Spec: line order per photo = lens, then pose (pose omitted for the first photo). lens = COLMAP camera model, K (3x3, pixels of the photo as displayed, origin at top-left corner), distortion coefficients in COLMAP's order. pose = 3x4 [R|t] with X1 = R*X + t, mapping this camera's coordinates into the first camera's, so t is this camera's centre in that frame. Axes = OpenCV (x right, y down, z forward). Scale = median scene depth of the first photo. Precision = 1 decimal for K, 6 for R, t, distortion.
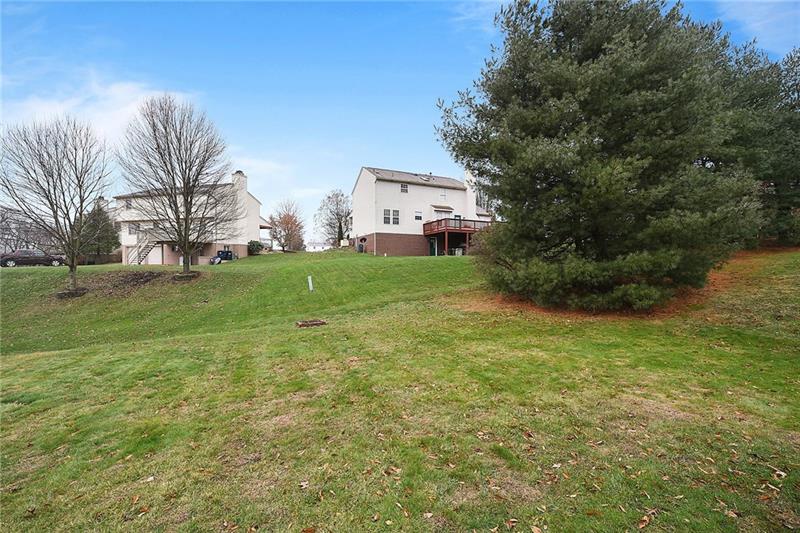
lens RADIAL K [[333.1, 0, 406.7], [0, 333.1, 266.1], [0, 0, 1]] dist [-0.000505, 0.000188]
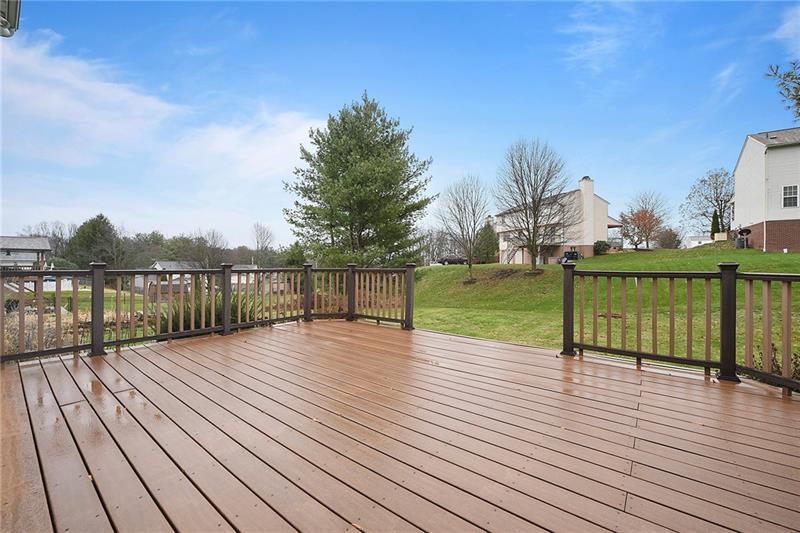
lens RADIAL K [[333.1, 0, 399.2], [0, 333.1, 264.7], [0, 0, 1]] dist [-0.000505, 0.000188]
pose [[0.521760, 0.003582, -0.853085, 0.111007], [-0.005211, 0.999986, 0.001011, -0.000026], [0.853076, 0.003918, 0.521771, -0.077422]]
